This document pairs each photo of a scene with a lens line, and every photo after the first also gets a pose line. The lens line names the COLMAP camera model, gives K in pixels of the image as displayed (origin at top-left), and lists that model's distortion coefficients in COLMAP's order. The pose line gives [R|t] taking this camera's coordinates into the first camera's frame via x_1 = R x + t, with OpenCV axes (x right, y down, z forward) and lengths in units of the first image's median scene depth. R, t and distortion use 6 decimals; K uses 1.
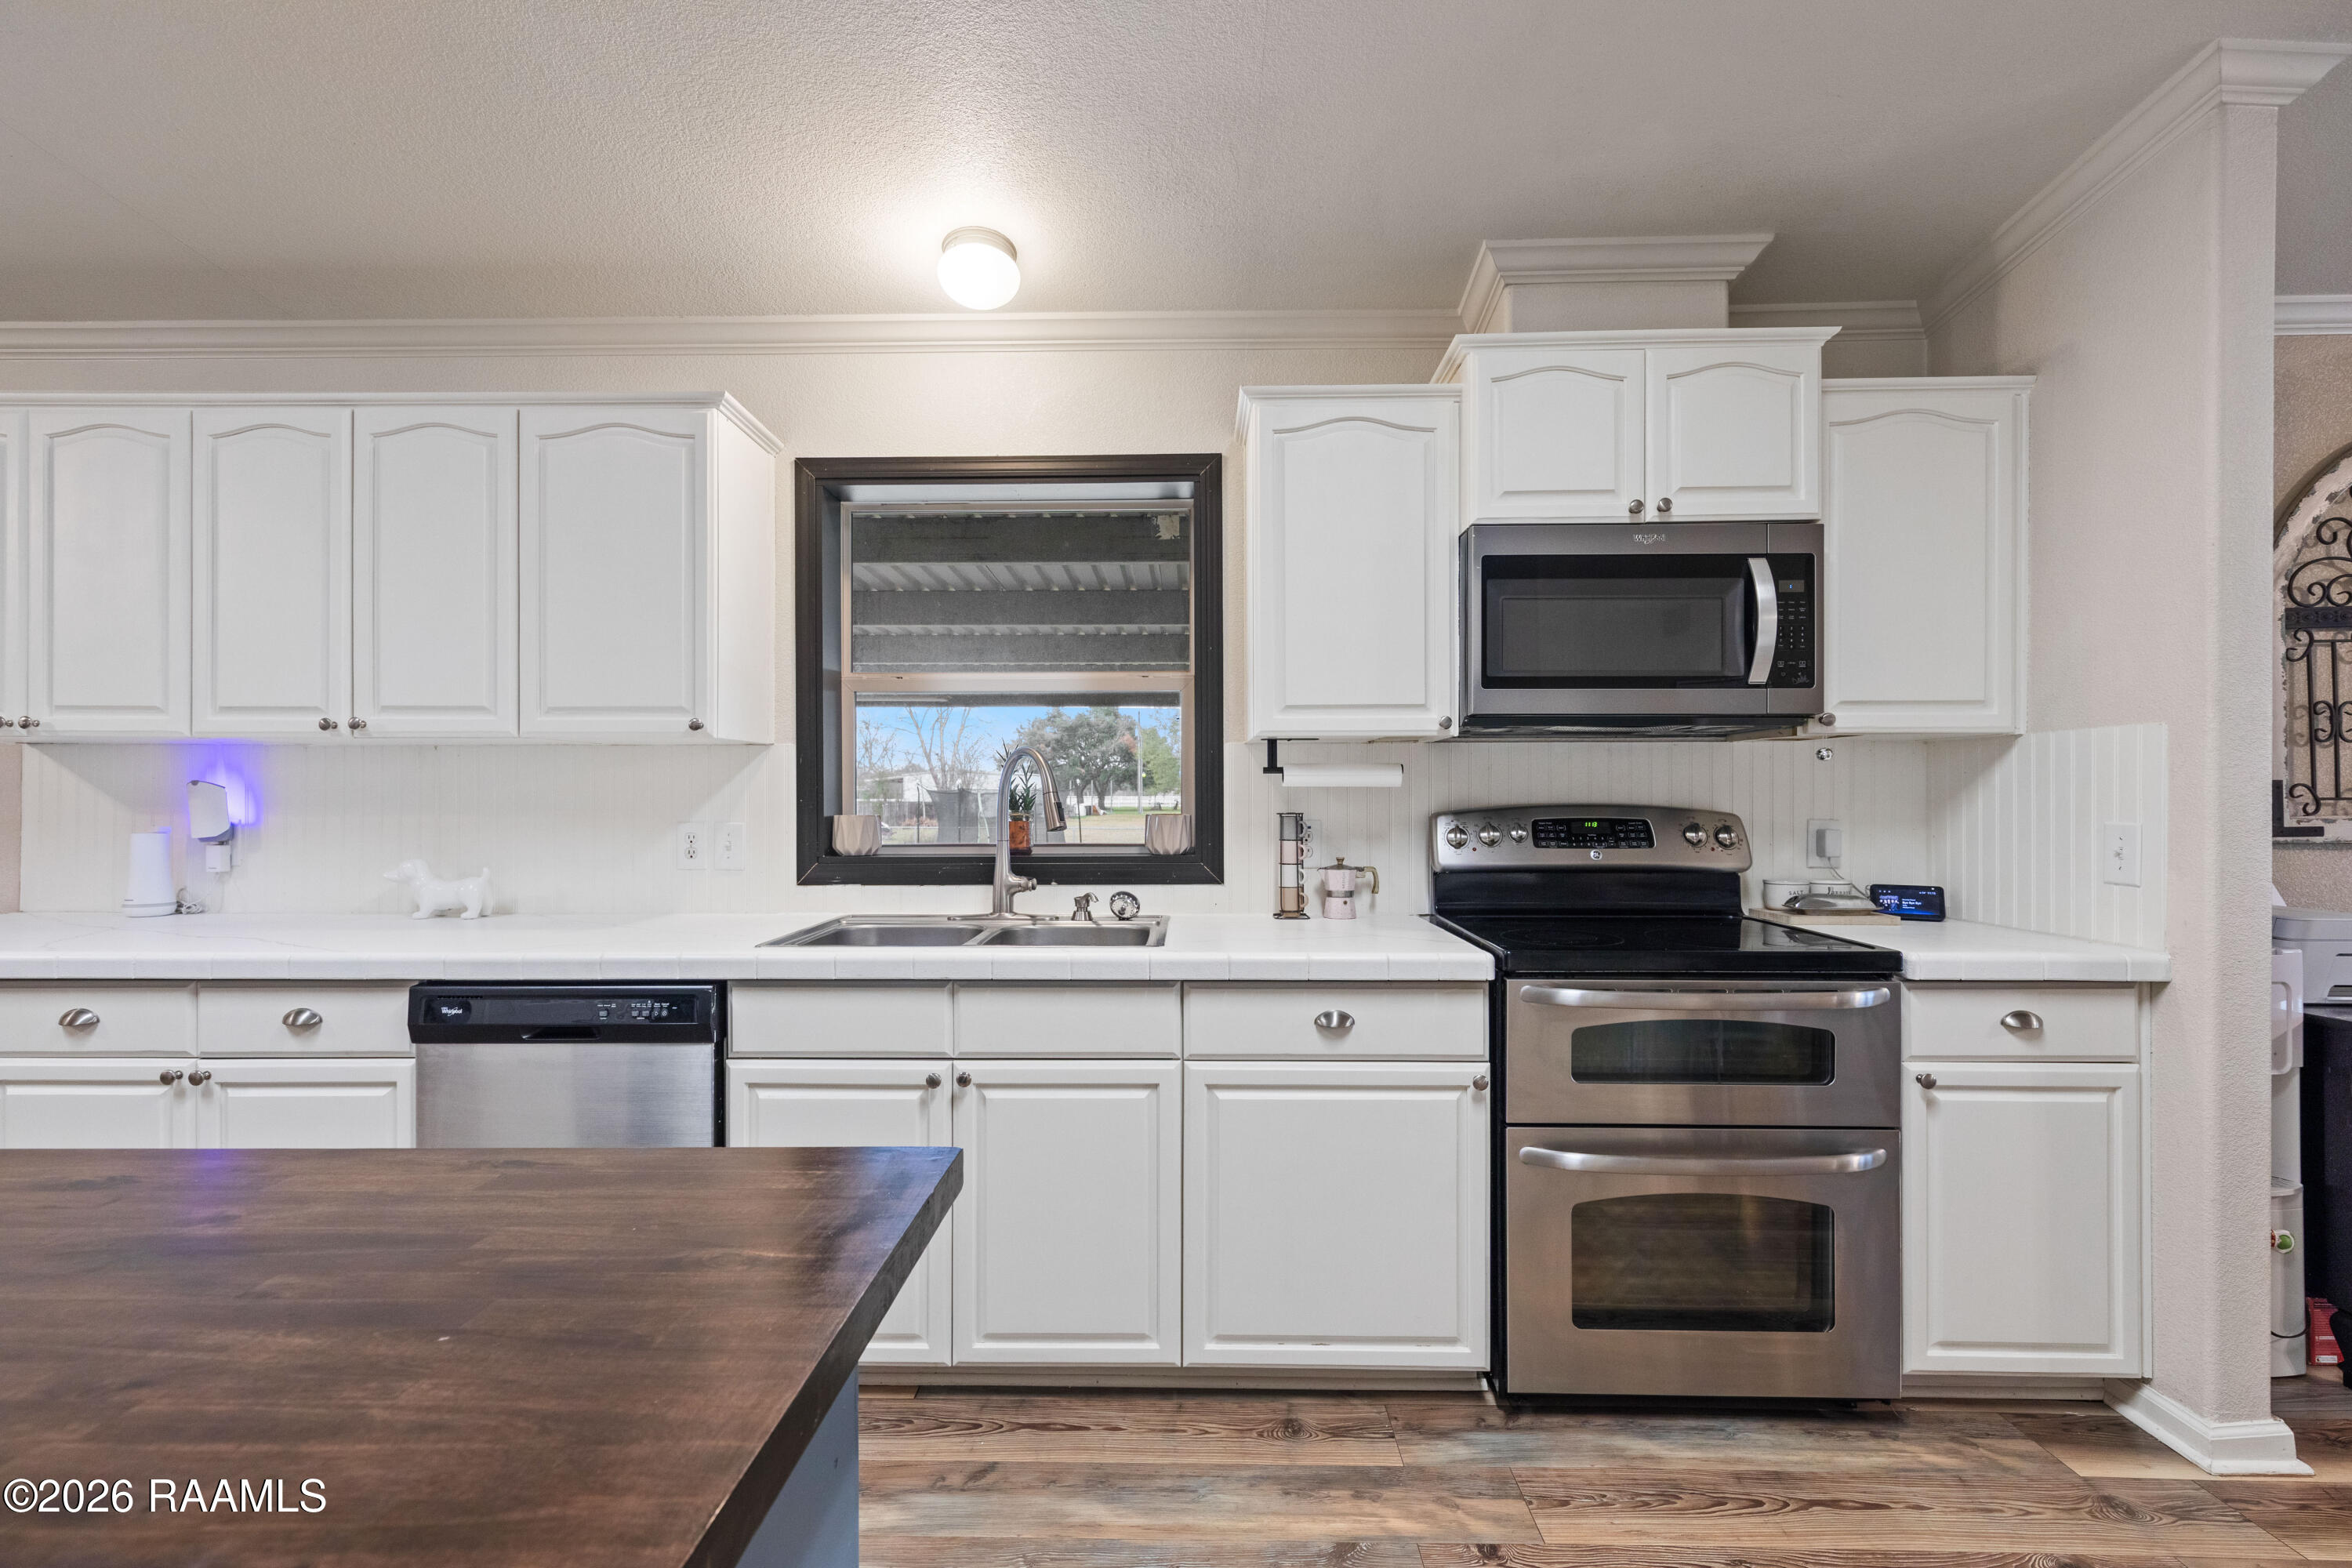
lens RADIAL K [[1013.2, 0, 1185.2], [0, 1013.2, 793.7], [0, 0, 1]] dist [0.002574, 0.000107]
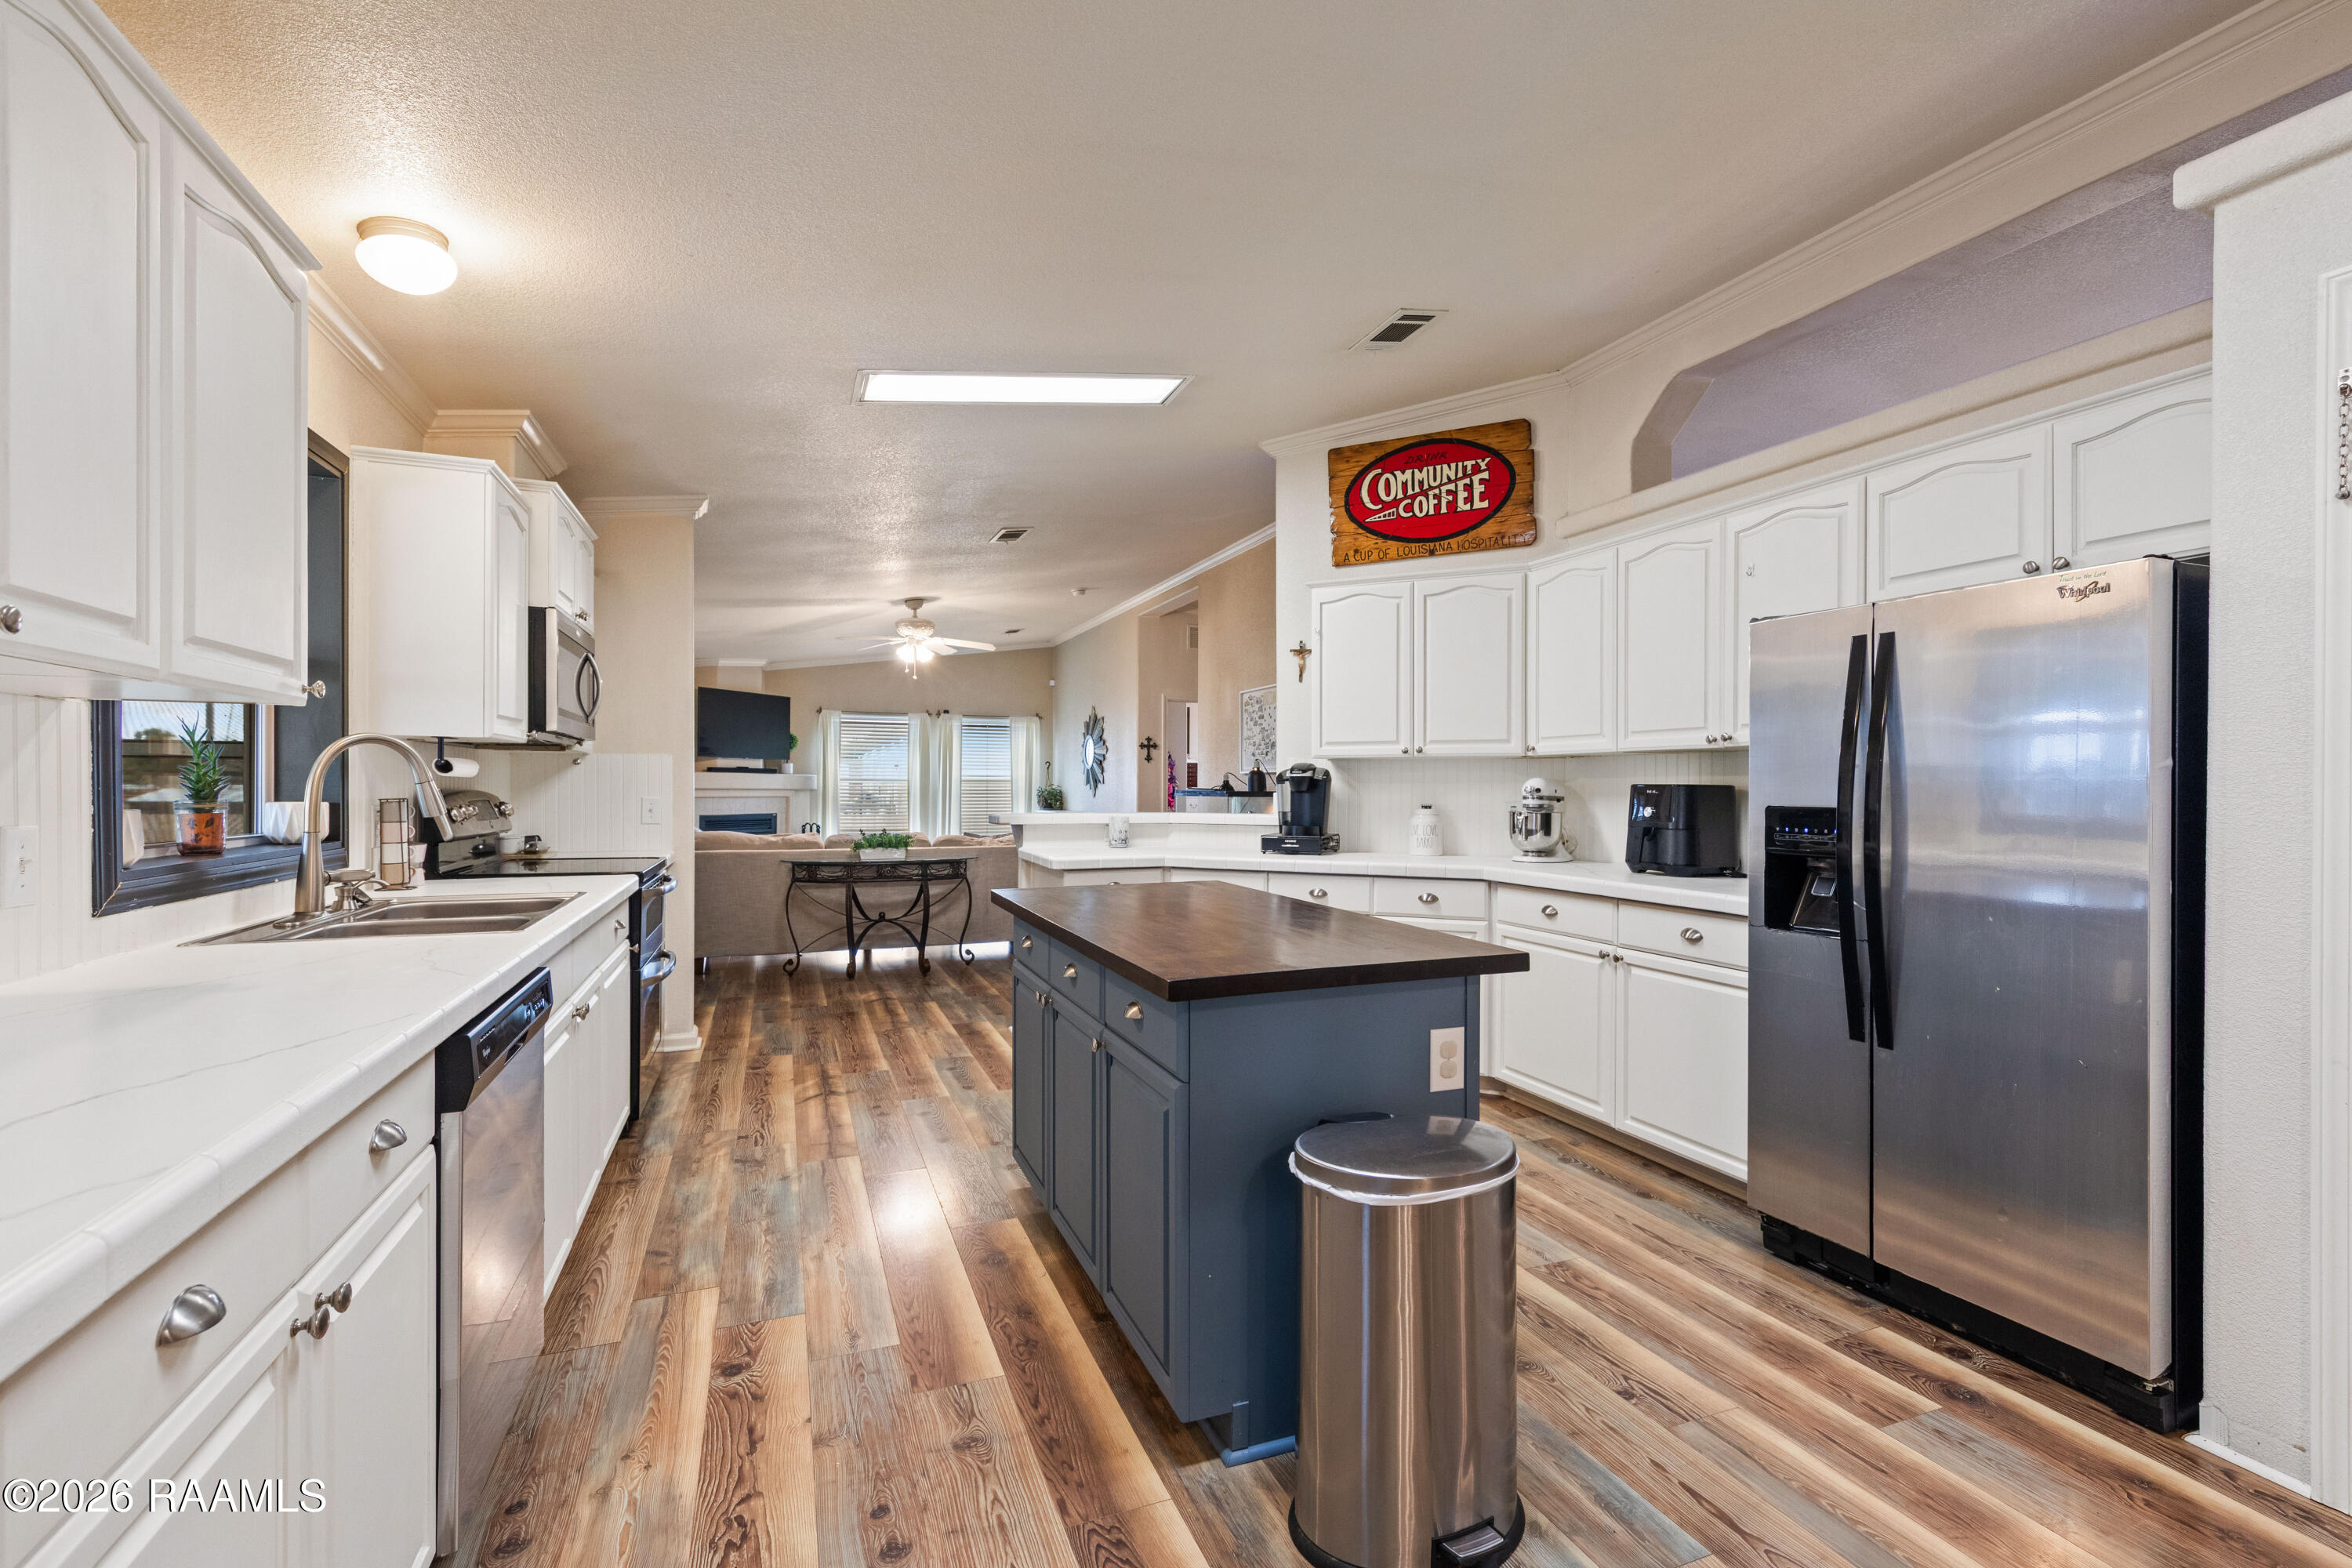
lens RADIAL K [[1013.2, 0, 1176.5], [0, 1013.2, 790.1], [0, 0, 1]] dist [0.002574, 0.000107]
pose [[-0.386305, -0.003315, 0.922365, -1.492287], [0.001518, 0.999990, 0.004229, 0.005033], [-0.922370, 0.003034, -0.386296, 0.721939]]
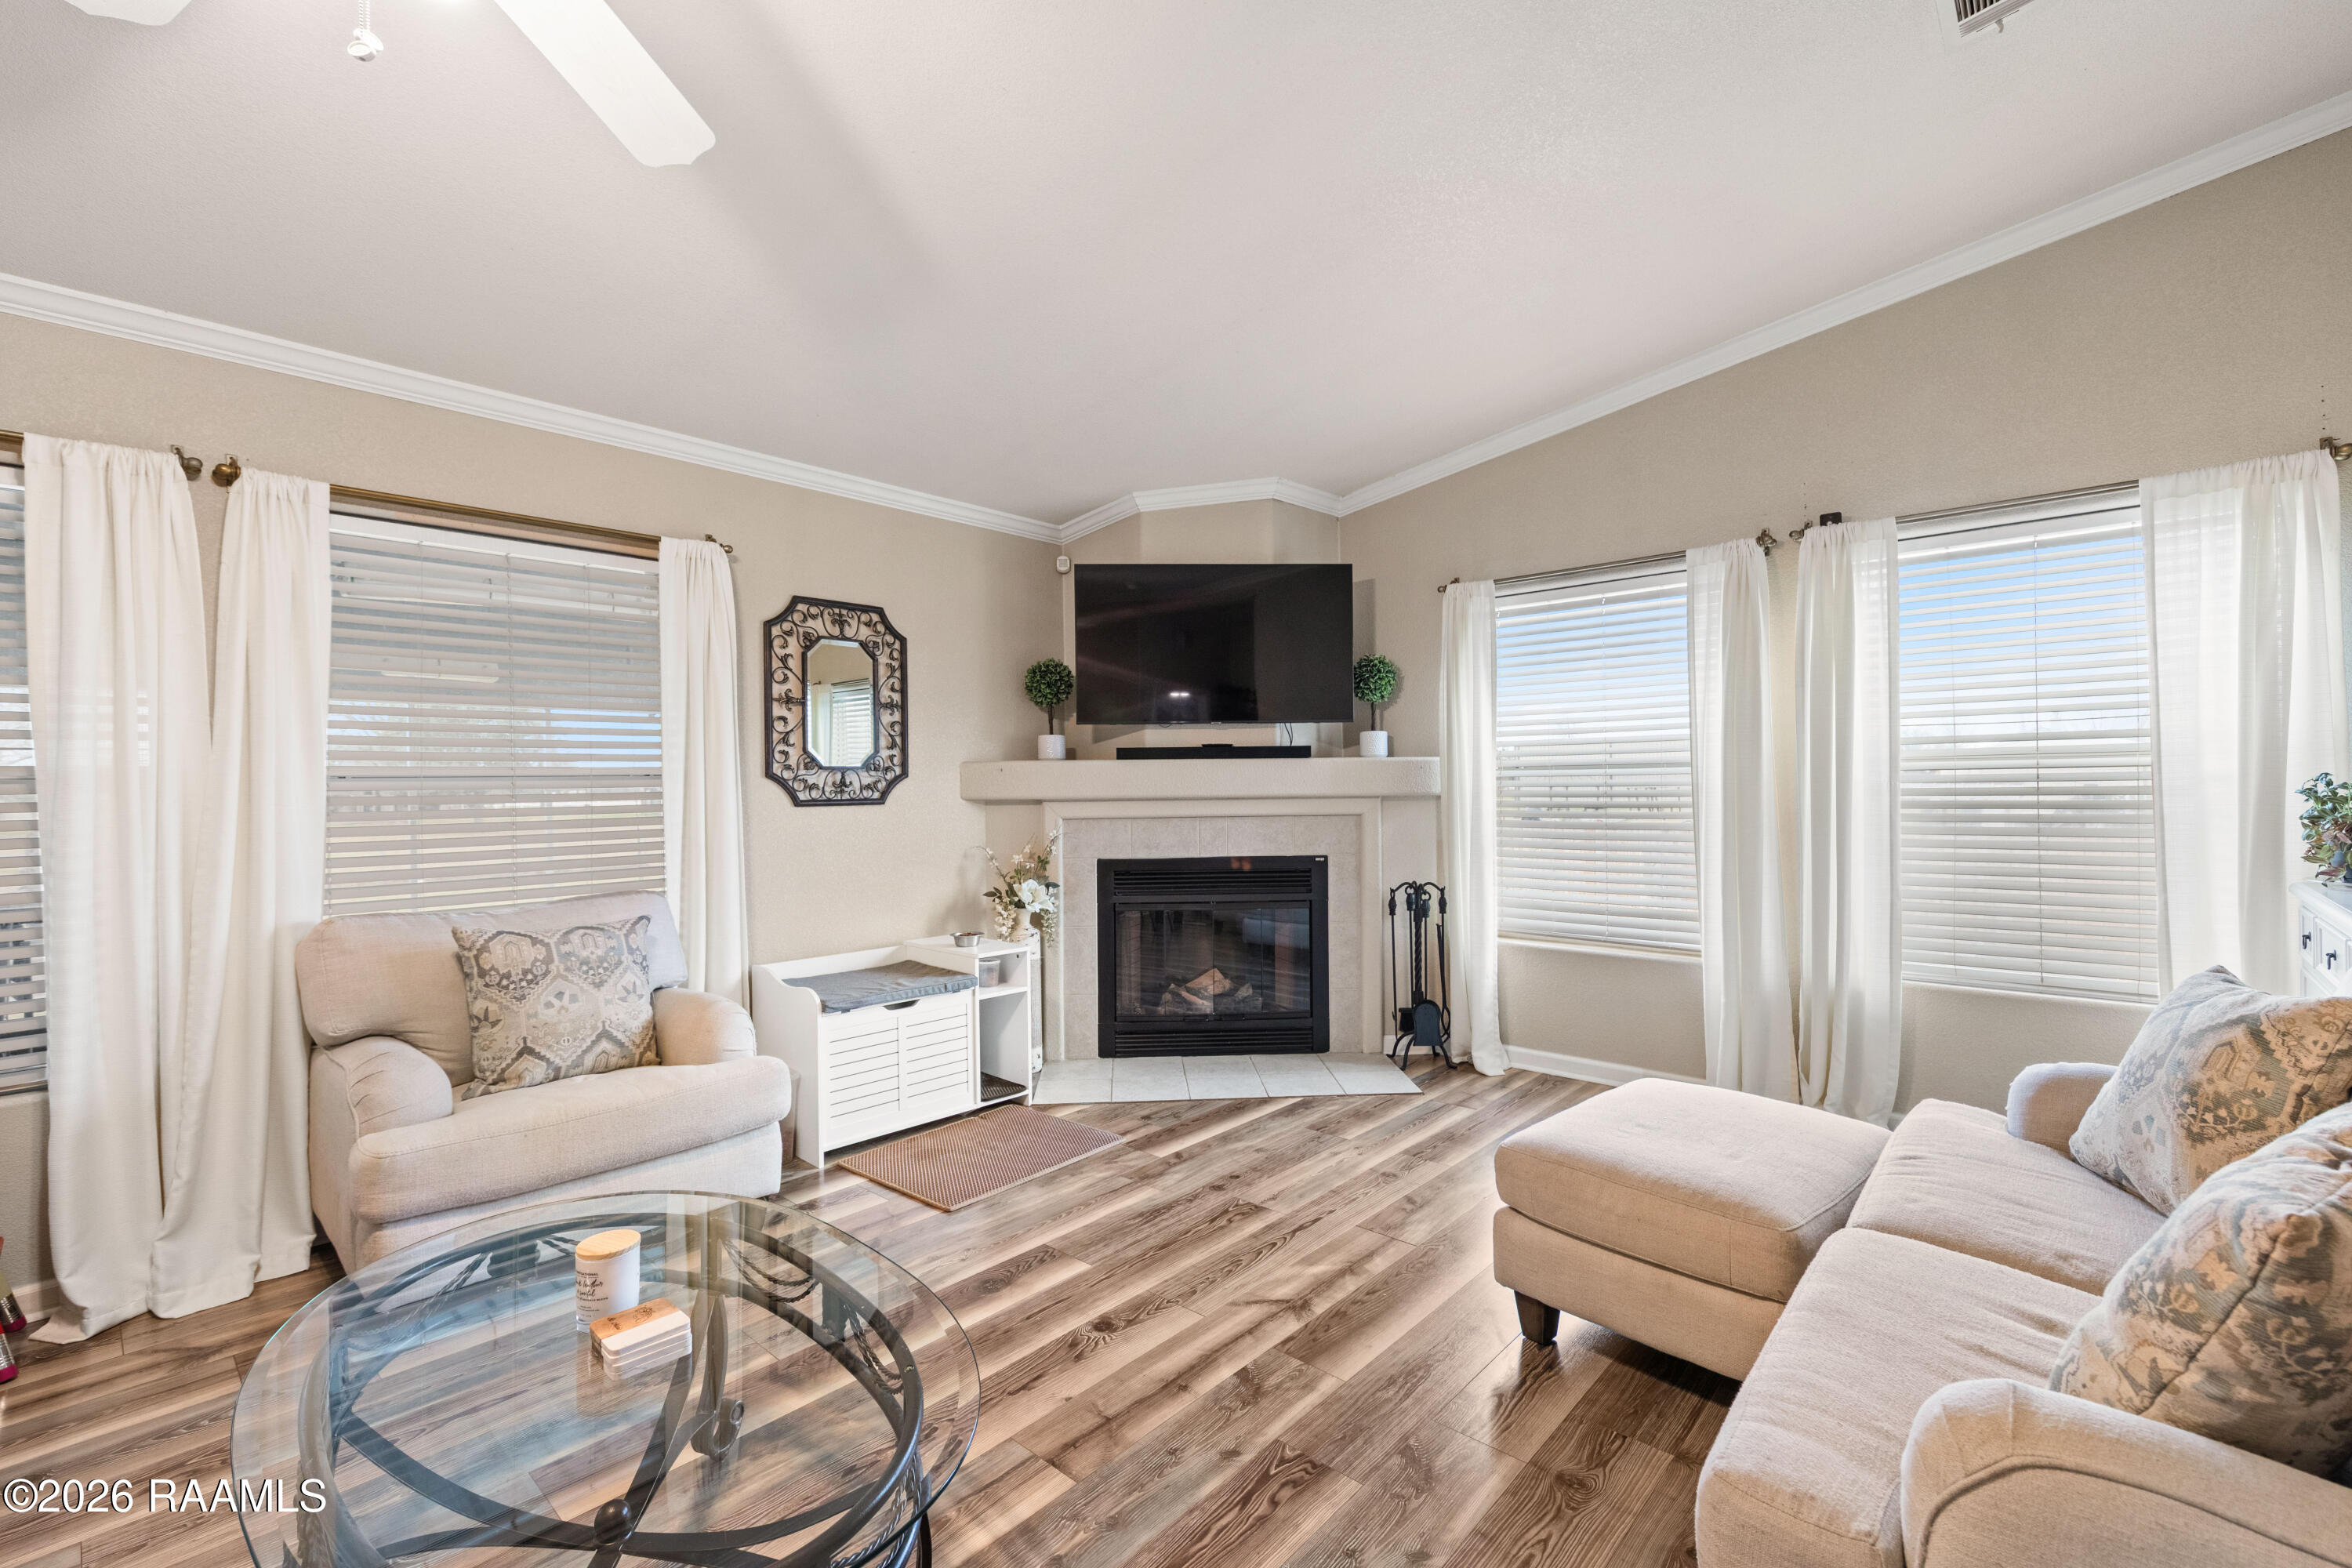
lens RADIAL K [[1013.2, 0, 1170.9], [0, 1013.2, 815.9], [0, 0, 1]] dist [0.002574, 0.000107]
pose [[0.634995, -0.030910, 0.771898, 2.160245], [0.017362, 0.999518, 0.025742, 0.000993], [-0.772321, -0.002945, 0.635225, -0.465747]]
